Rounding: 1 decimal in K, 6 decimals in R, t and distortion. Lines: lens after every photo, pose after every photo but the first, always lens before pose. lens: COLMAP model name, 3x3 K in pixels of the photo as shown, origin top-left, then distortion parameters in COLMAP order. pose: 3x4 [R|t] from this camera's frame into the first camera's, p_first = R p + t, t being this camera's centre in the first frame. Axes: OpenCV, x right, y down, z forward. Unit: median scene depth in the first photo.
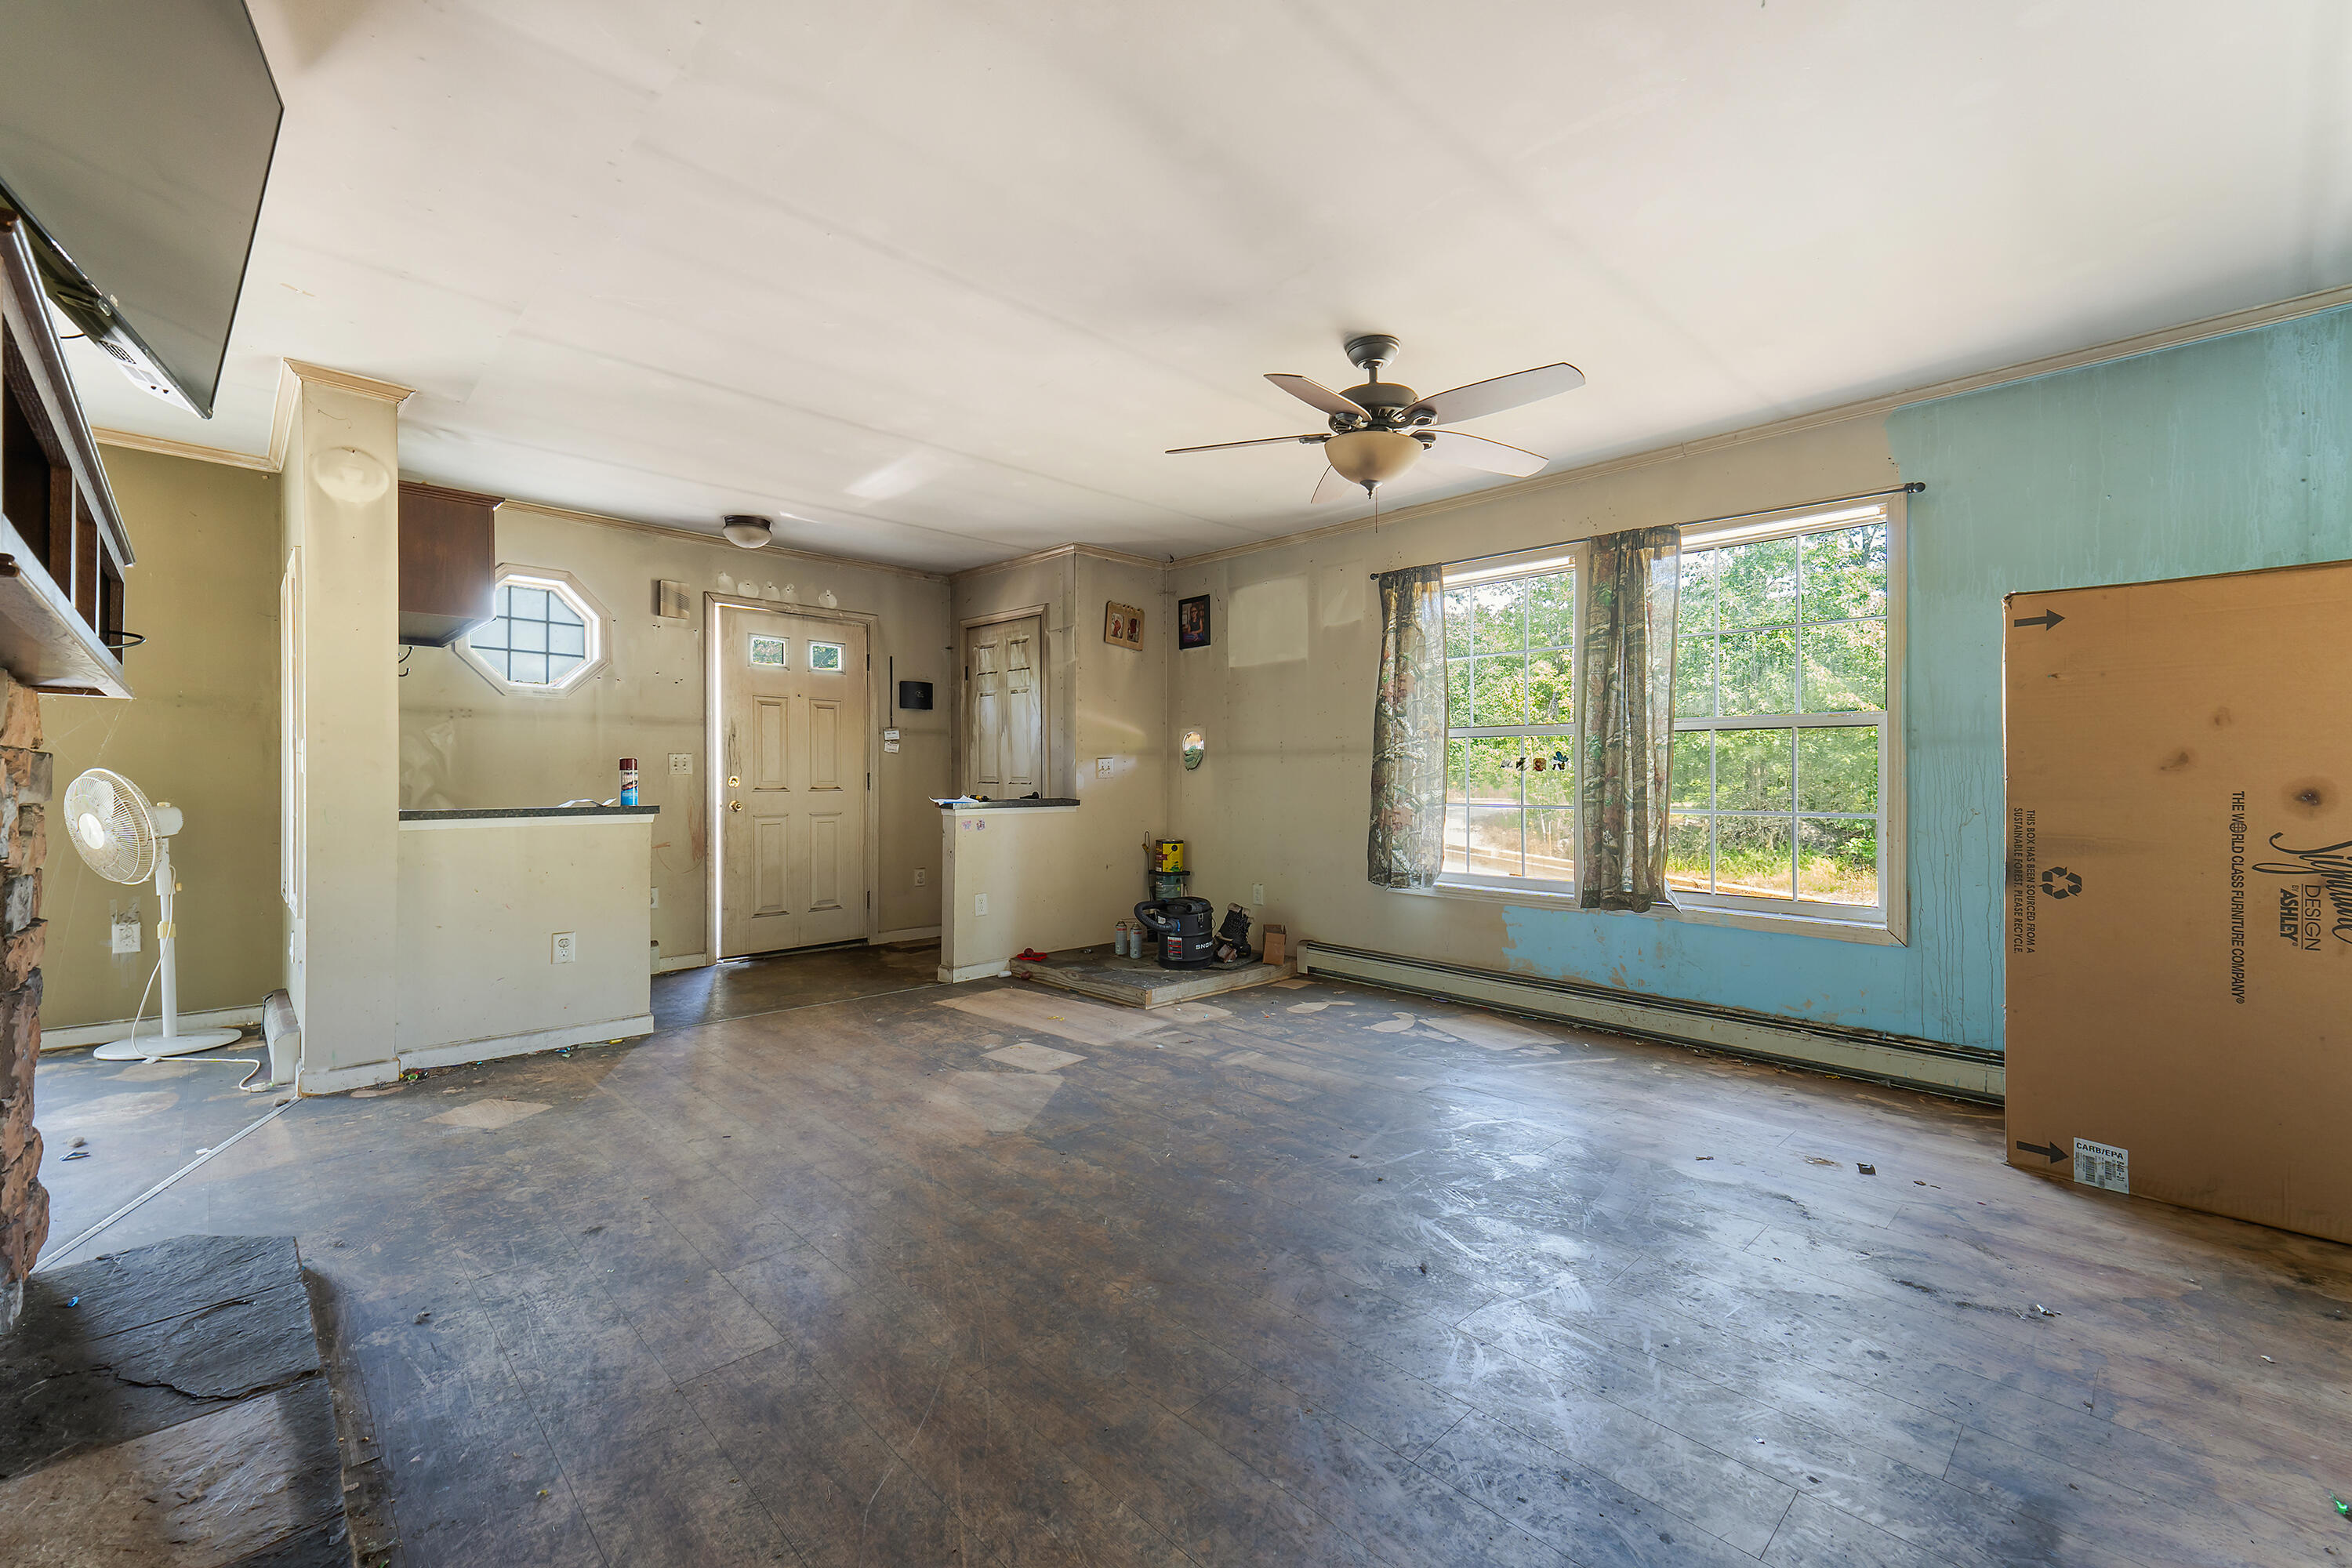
lens RADIAL K [[959.0, 0, 1224.3], [0, 959.0, 762.9], [0, 0, 1]] dist [0.020939, -0.004219]
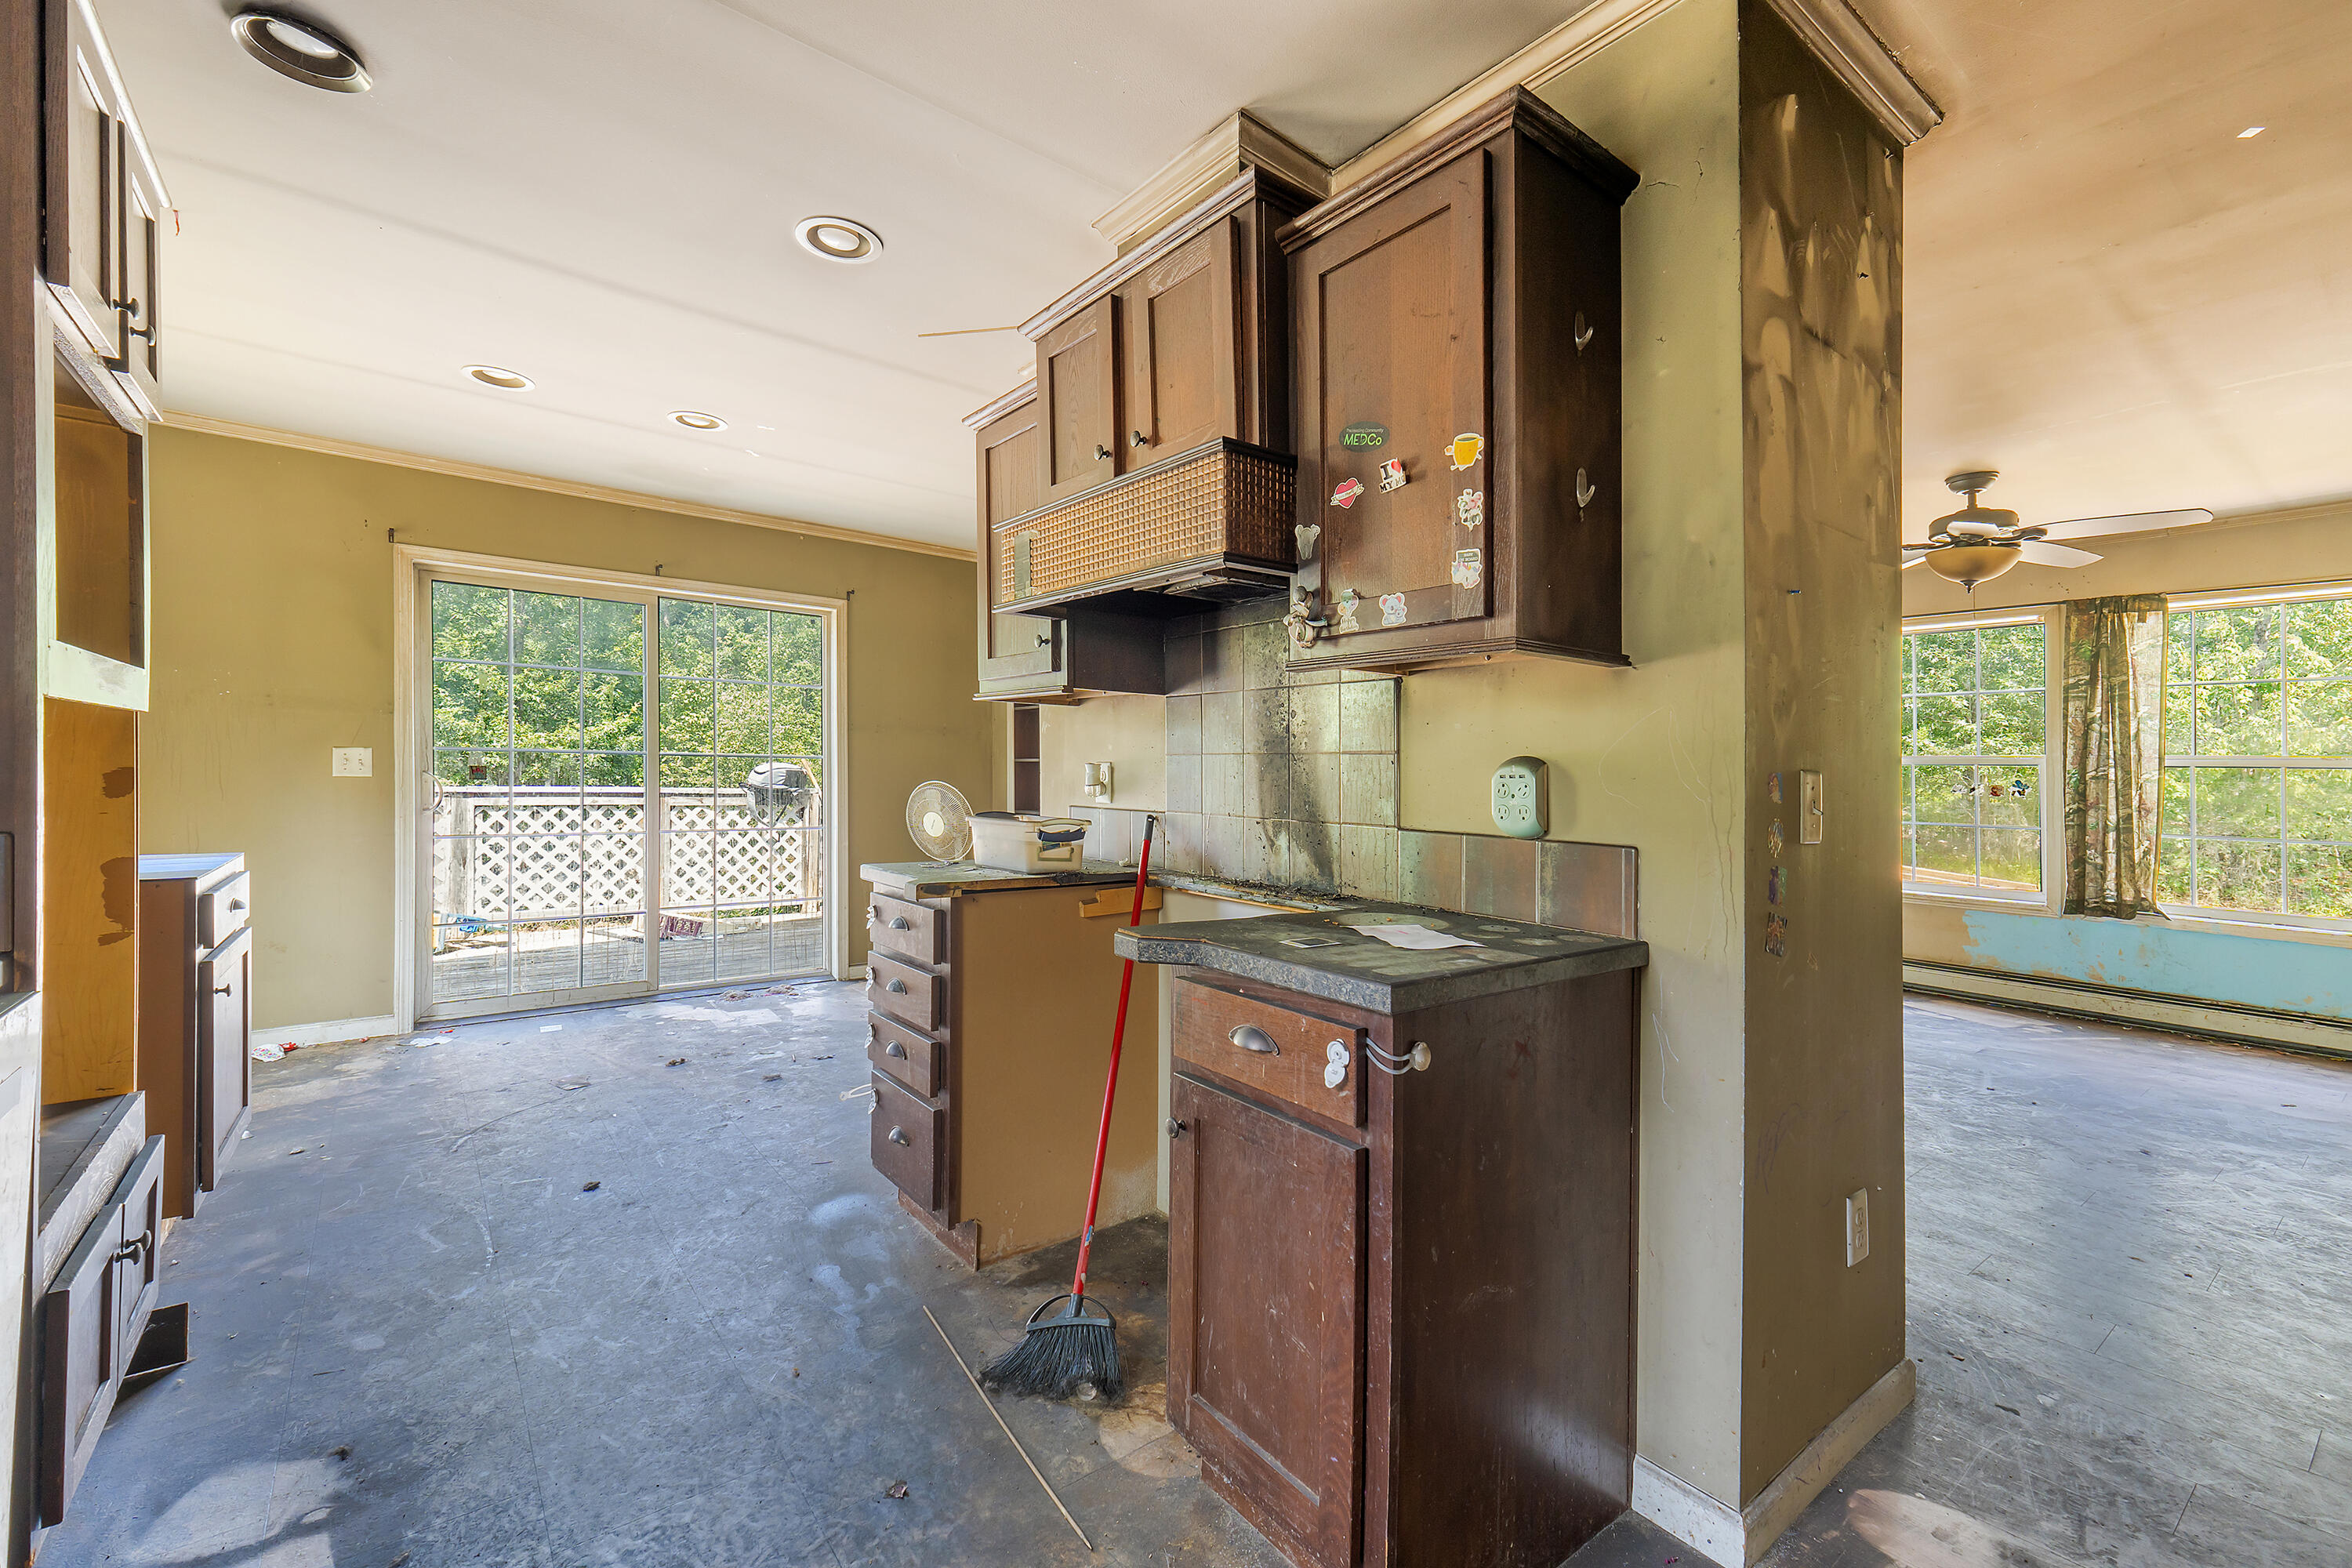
lens RADIAL K [[959.0, 0, 1193.0], [0, 959.0, 768.1], [0, 0, 1]] dist [0.020939, -0.004219]
pose [[0.990303, 0.010527, -0.138524, -0.532199], [-0.009490, 0.999922, 0.008142, -0.029904], [0.138599, -0.006748, 0.990326, -0.344339]]
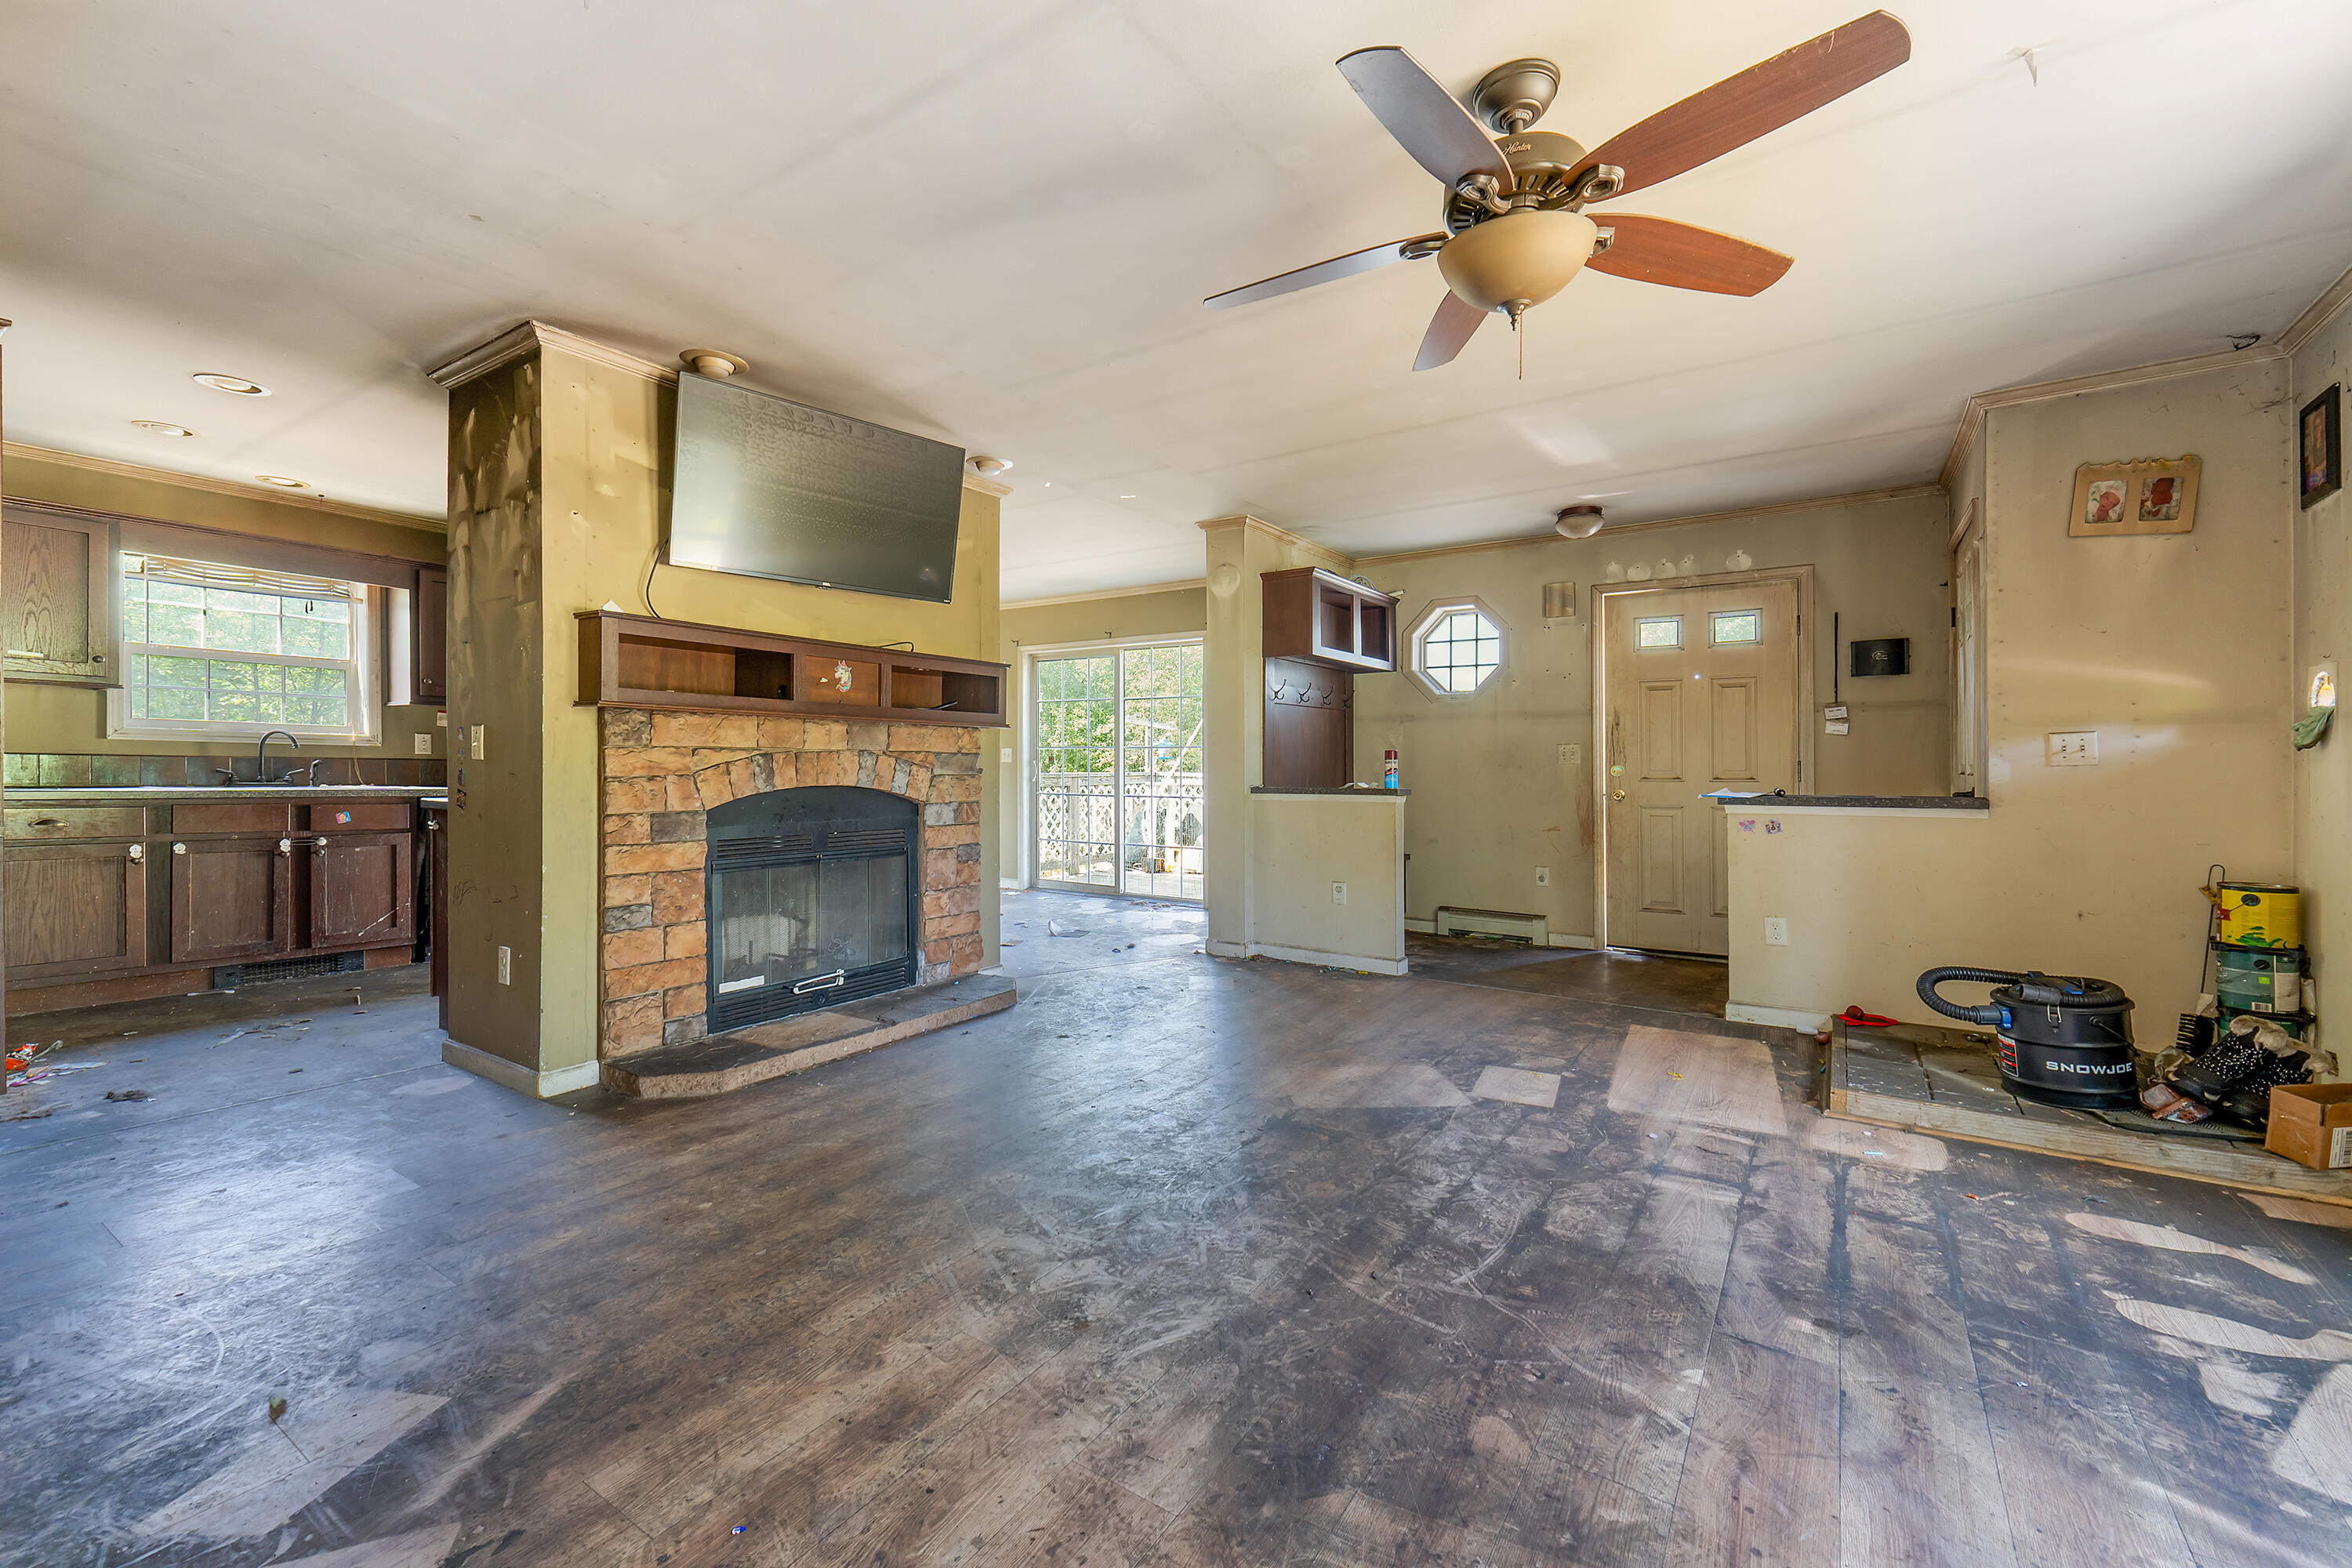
lens RADIAL K [[959.0, 0, 1107.7], [0, 959.0, 774.6], [0, 0, 1]] dist [0.020939, -0.004219]
pose [[0.168847, 0.004897, -0.985630, 0.533038], [0.011715, 0.999907, 0.006975, 0.014462], [0.985573, -0.012724, 0.168774, 0.444445]]
